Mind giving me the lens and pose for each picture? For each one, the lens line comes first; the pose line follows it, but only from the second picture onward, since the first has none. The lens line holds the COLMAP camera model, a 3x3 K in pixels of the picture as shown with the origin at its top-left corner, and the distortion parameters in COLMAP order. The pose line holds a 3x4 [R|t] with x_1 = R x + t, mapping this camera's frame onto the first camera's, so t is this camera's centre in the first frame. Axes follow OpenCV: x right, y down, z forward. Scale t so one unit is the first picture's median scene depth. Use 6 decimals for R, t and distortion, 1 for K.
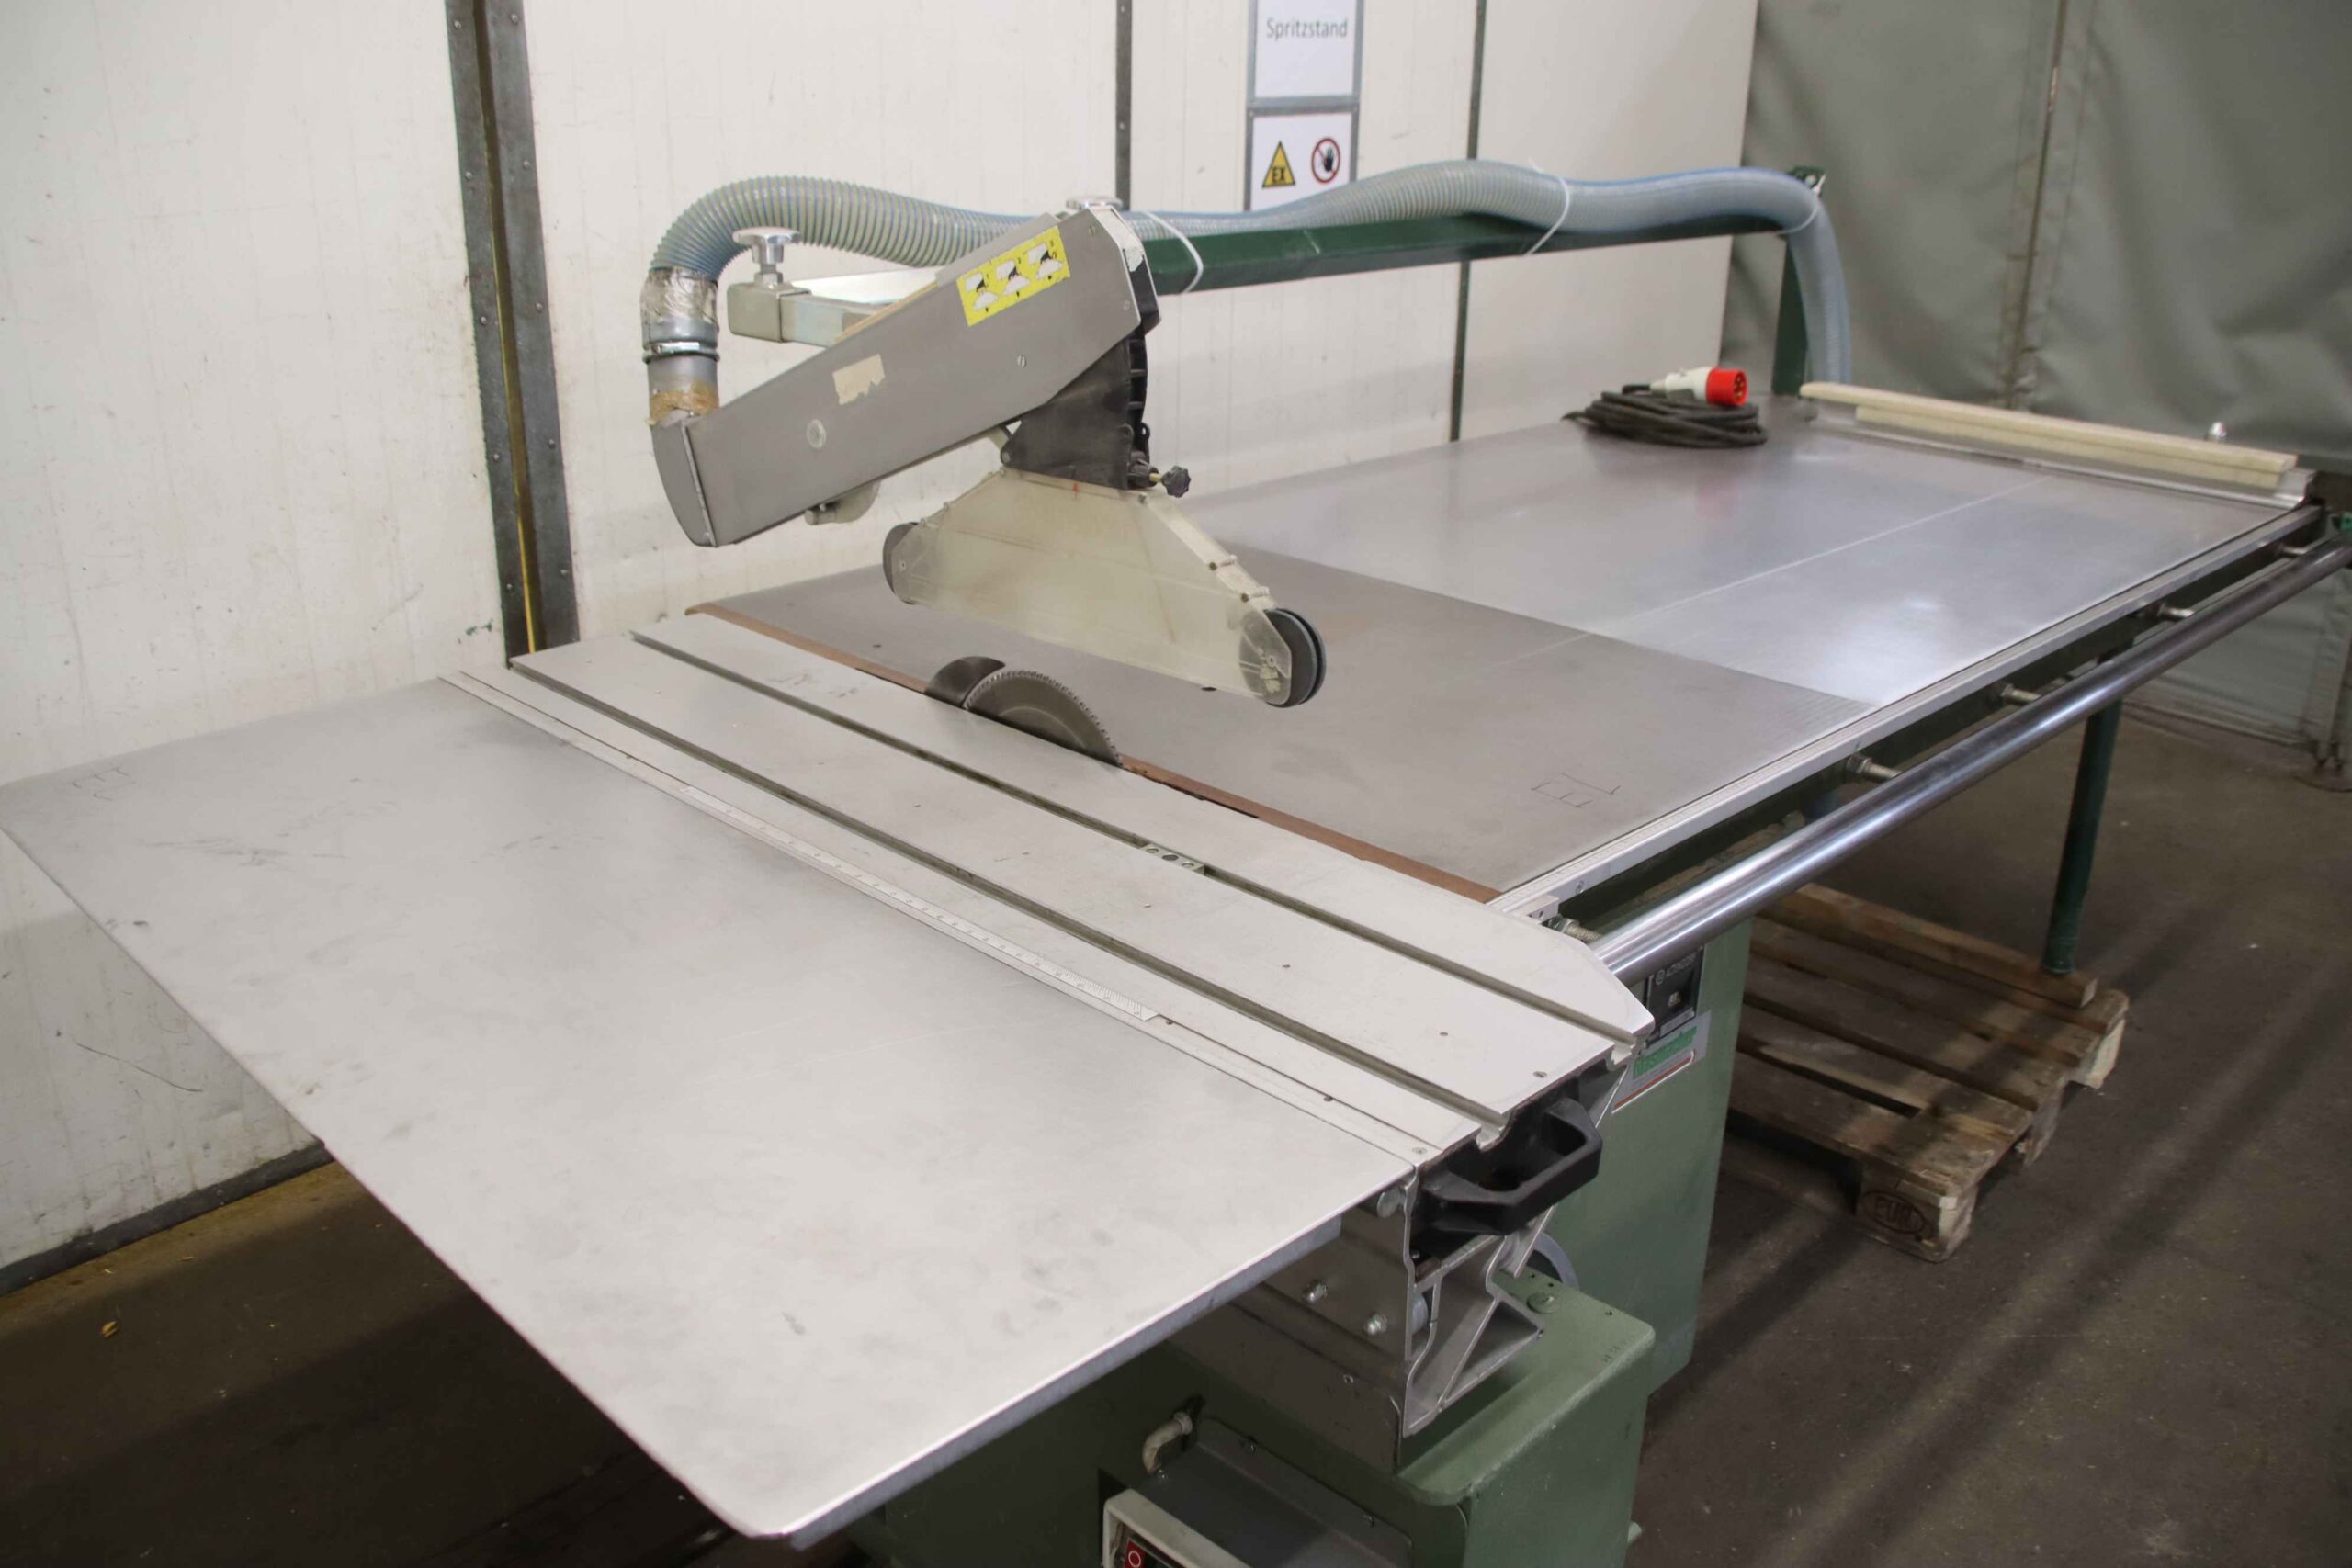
lens RADIAL K [[1957.3, 0, 1180.3], [0, 1957.3, 802.6], [0, 0, 1]] dist [-0.120370, 0.041036]
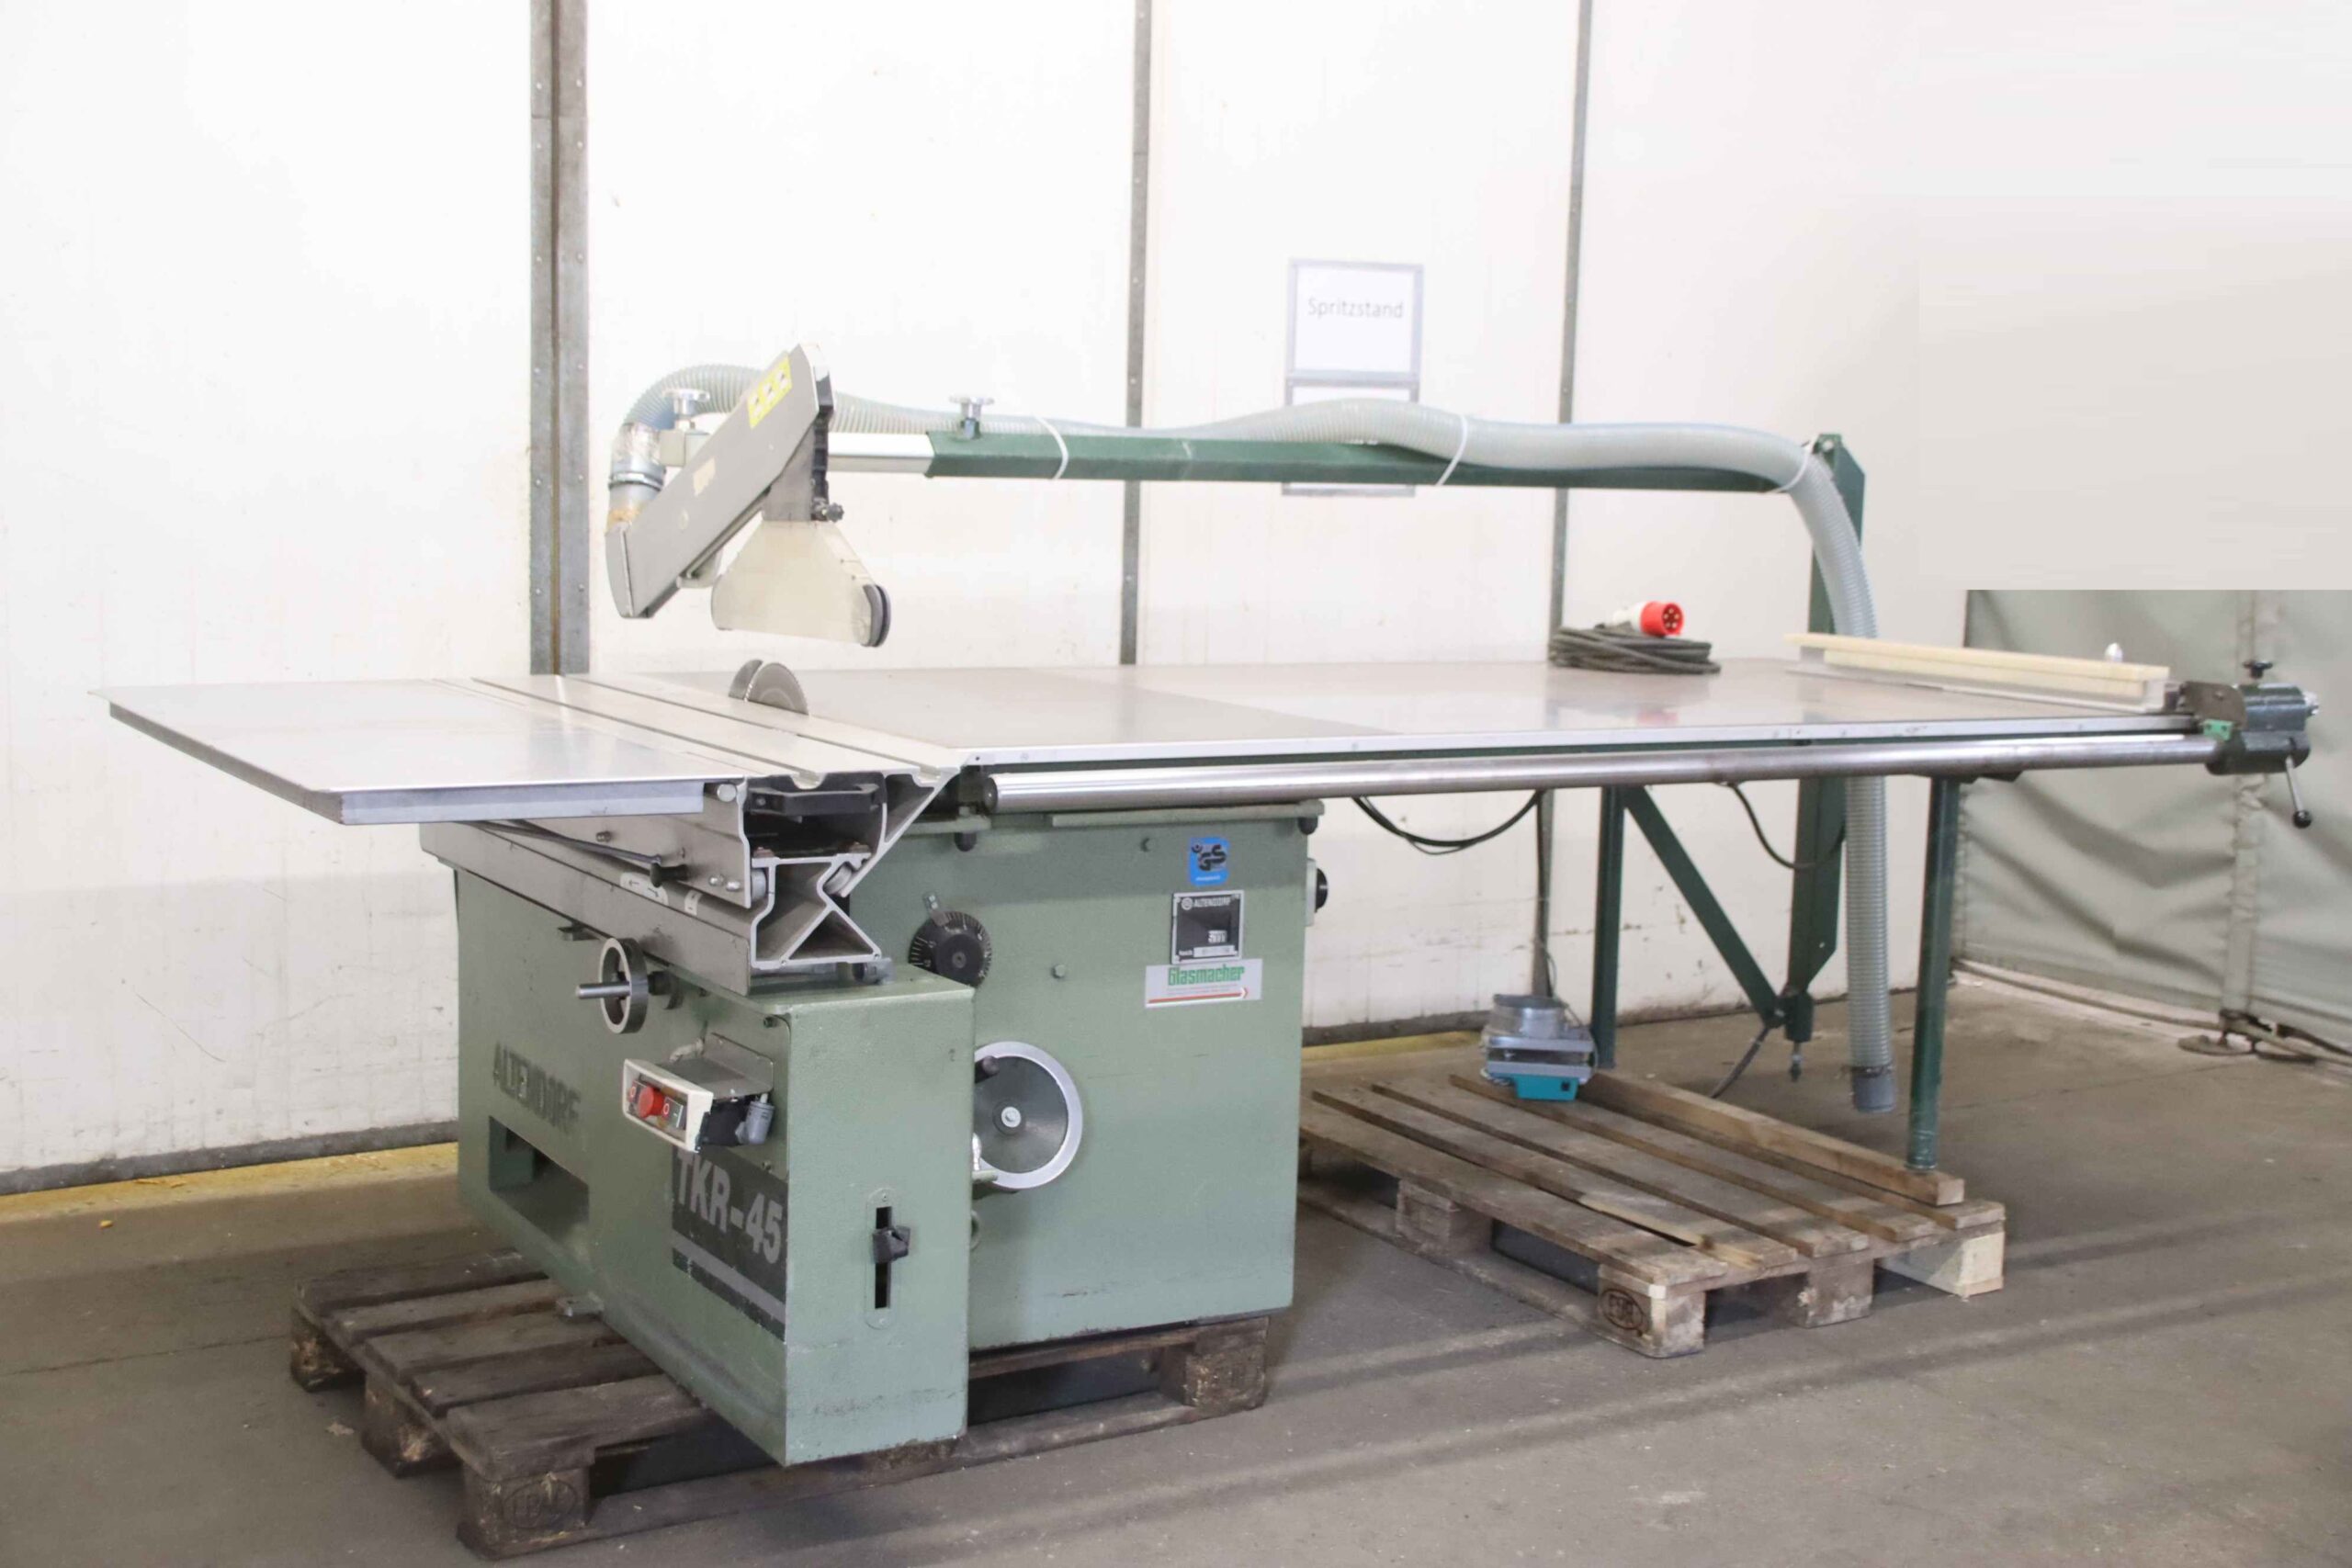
lens RADIAL K [[2940.3, 0, 1164.3], [0, 2940.3, 791.3], [0, 0, 1]] dist [-0.003595, 0.000000]
pose [[0.964600, 0.047463, -0.259413, 0.540098], [-0.113741, 0.962354, -0.246857, 0.370482], [0.237930, 0.267623, 0.933685, -0.660884]]
